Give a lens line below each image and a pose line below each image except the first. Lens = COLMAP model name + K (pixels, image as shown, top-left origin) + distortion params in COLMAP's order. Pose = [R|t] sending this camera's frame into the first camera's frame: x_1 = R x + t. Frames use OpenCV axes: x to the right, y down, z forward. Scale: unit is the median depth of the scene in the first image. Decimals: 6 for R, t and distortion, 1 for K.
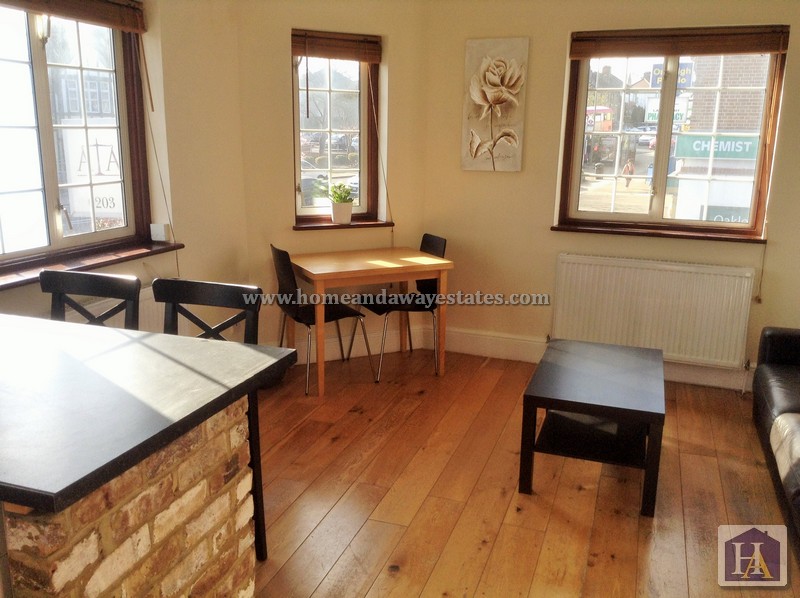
lens RADIAL K [[729.1, 0, 404.4], [0, 729.1, 301.3], [0, 0, 1]] dist [0.145850, -0.241958]
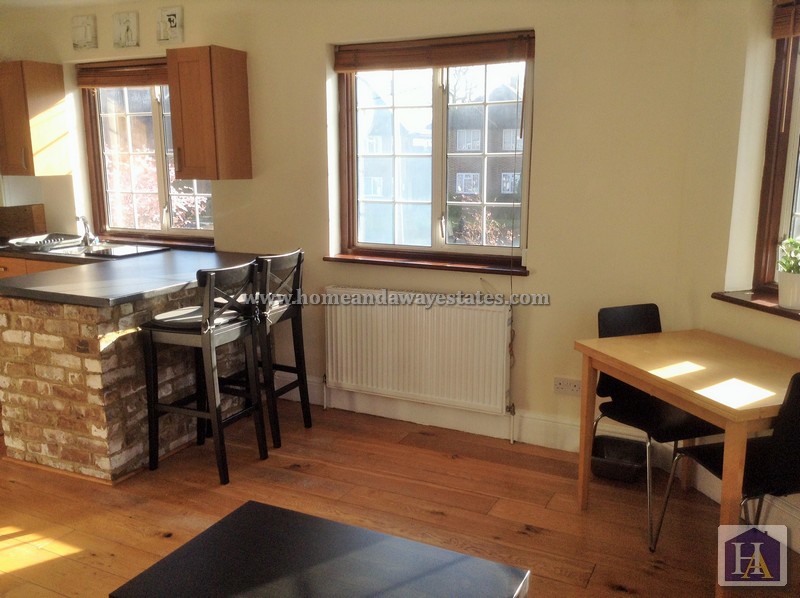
lens RADIAL K [[725.0, 0, 400.0], [0, 725.0, 299.0], [0, 0, 1]] dist [0.114894, -0.213890]
pose [[-0.152029, 0.180075, -0.971833, 0.545882], [-0.222834, 0.951702, 0.211204, -0.171188], [0.962929, 0.248667, -0.104560, 0.777286]]
